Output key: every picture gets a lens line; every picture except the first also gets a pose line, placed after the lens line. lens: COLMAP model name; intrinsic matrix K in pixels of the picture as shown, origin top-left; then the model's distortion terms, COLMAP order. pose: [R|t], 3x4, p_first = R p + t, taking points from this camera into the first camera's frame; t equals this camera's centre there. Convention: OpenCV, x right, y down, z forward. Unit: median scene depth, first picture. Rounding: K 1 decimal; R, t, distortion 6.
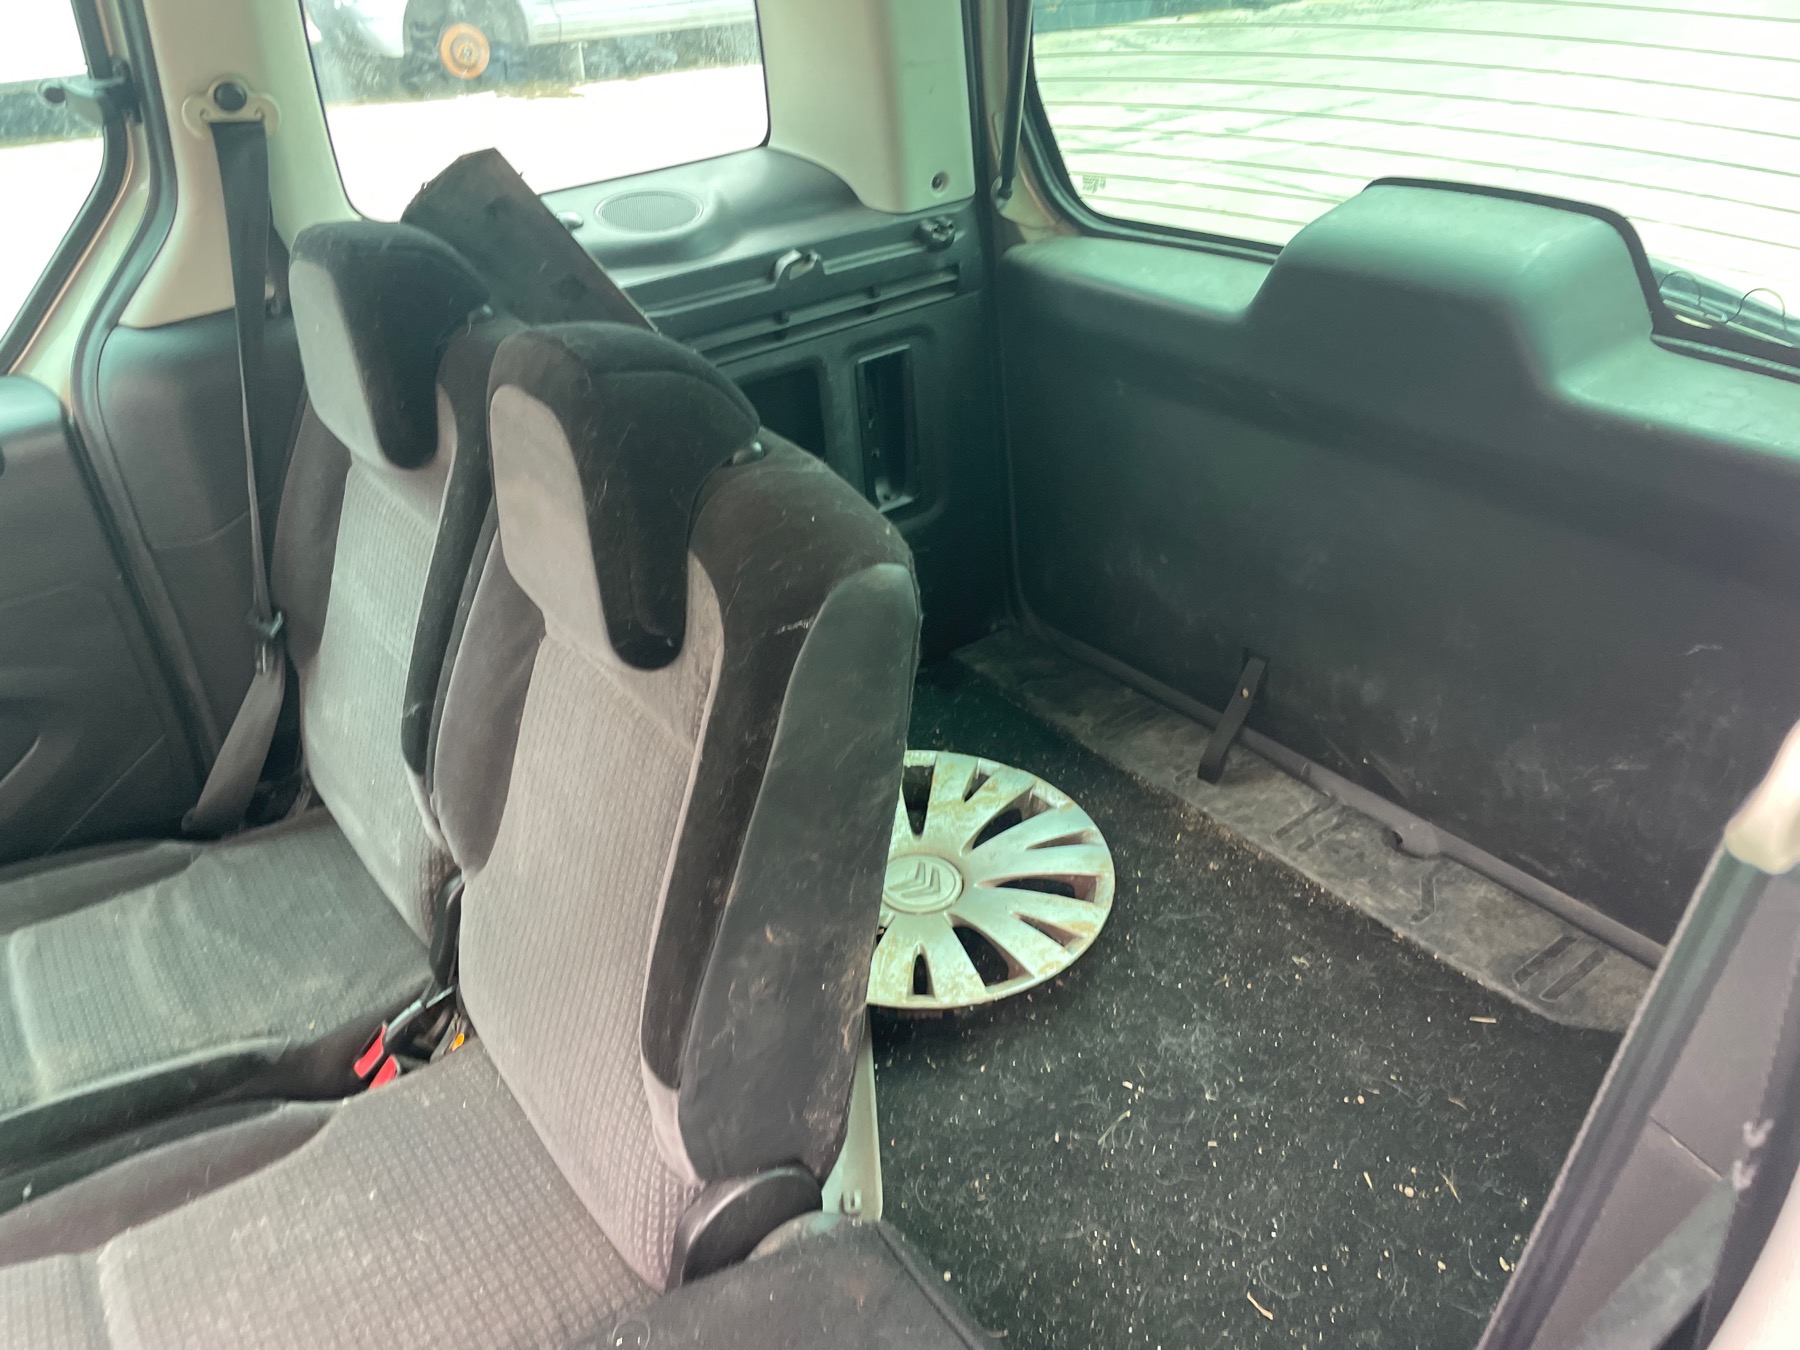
lens RADIAL K [[1366.5, 0, 876.7], [0, 1366.5, 683.5], [0, 0, 1]] dist [0.086626, -0.114734]
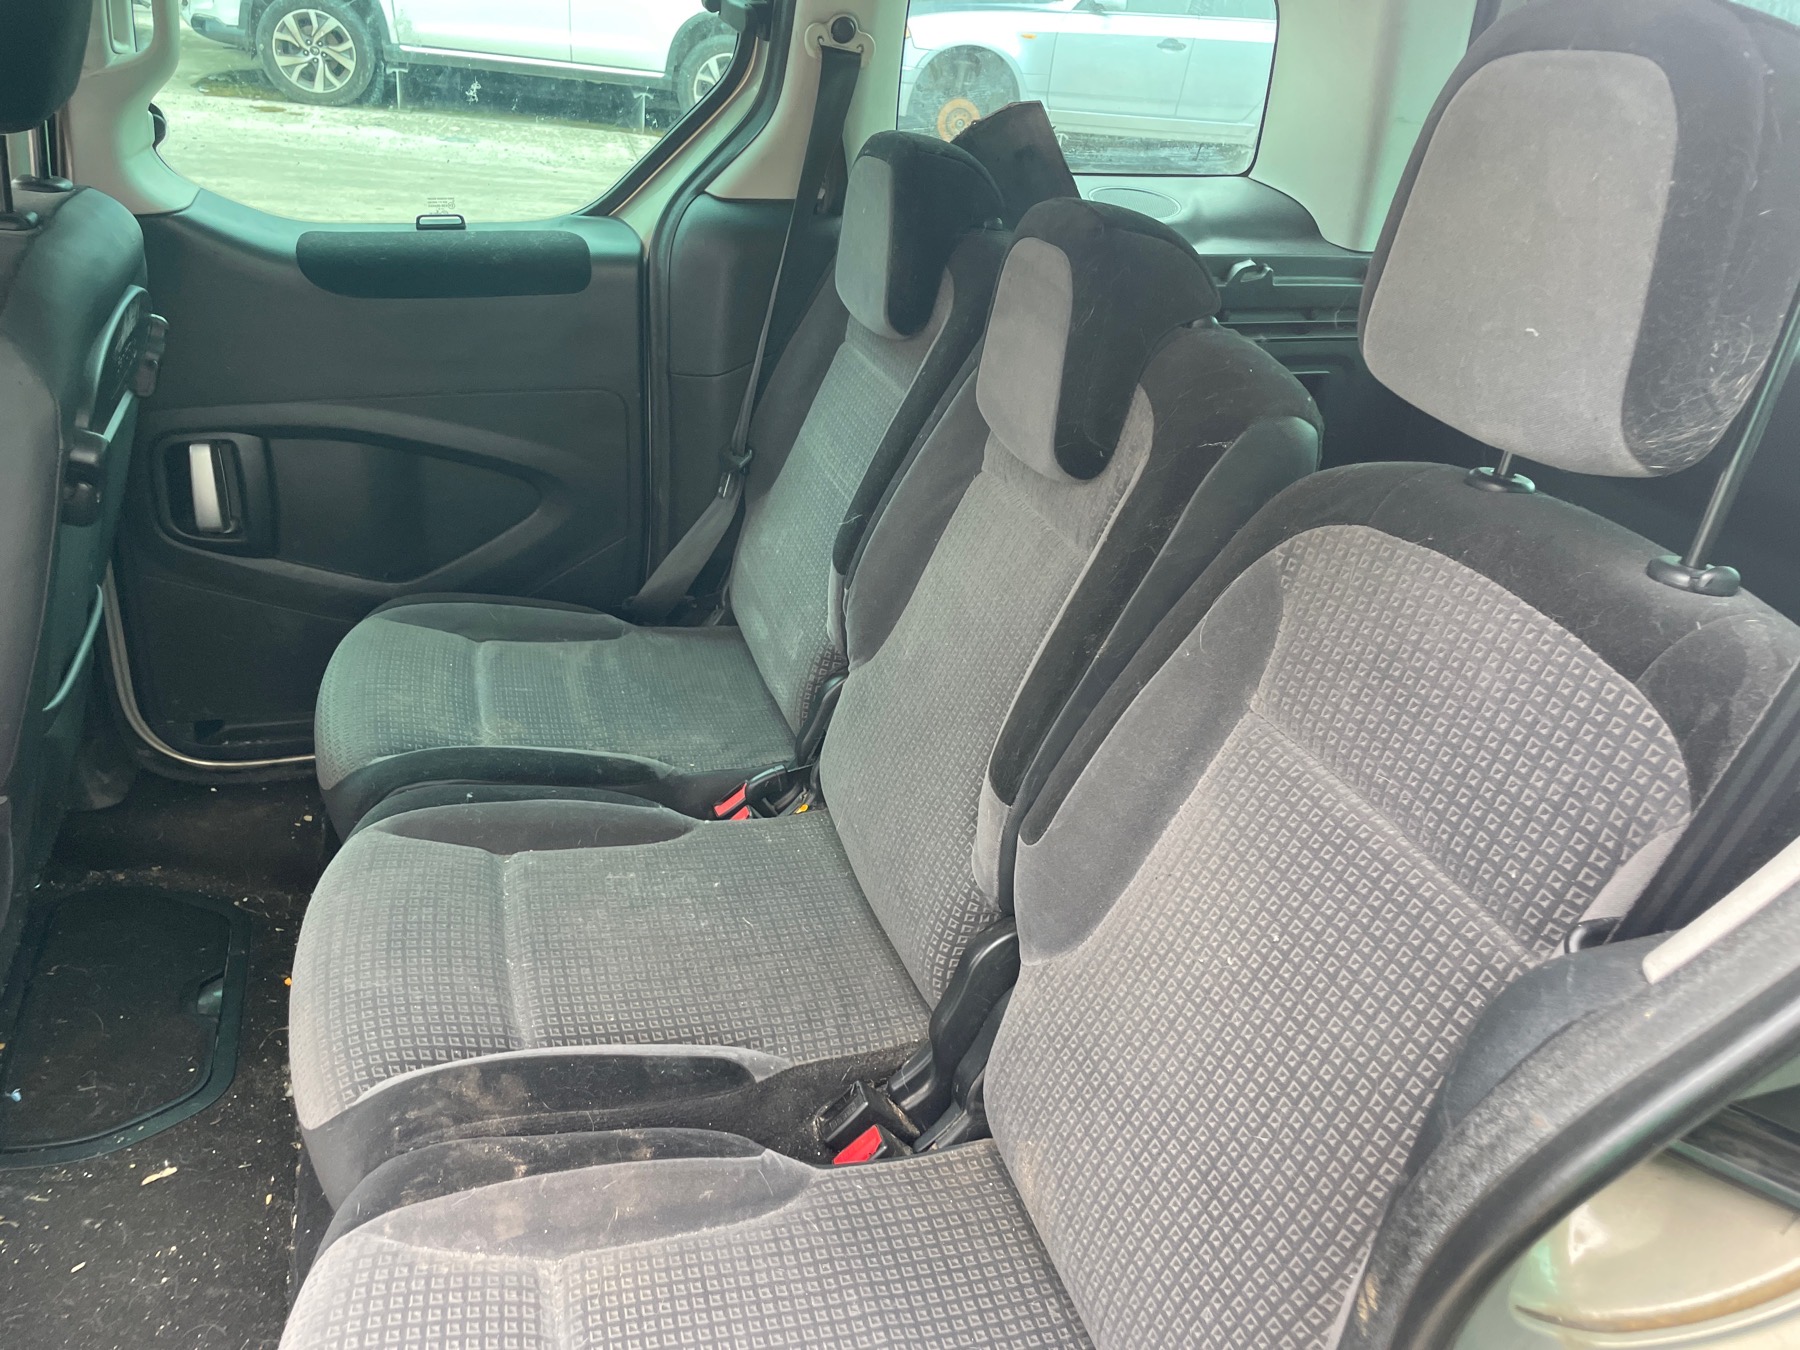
lens RADIAL K [[1368.6, 0, 908.4], [0, 1368.6, 679.3], [0, 0, 1]] dist [0.082233, -0.114010]
pose [[0.944458, 0.261139, -0.199512, -0.011487], [-0.277065, 0.959213, -0.056079, 0.185955], [0.176730, 0.108242, 0.978289, -0.138291]]
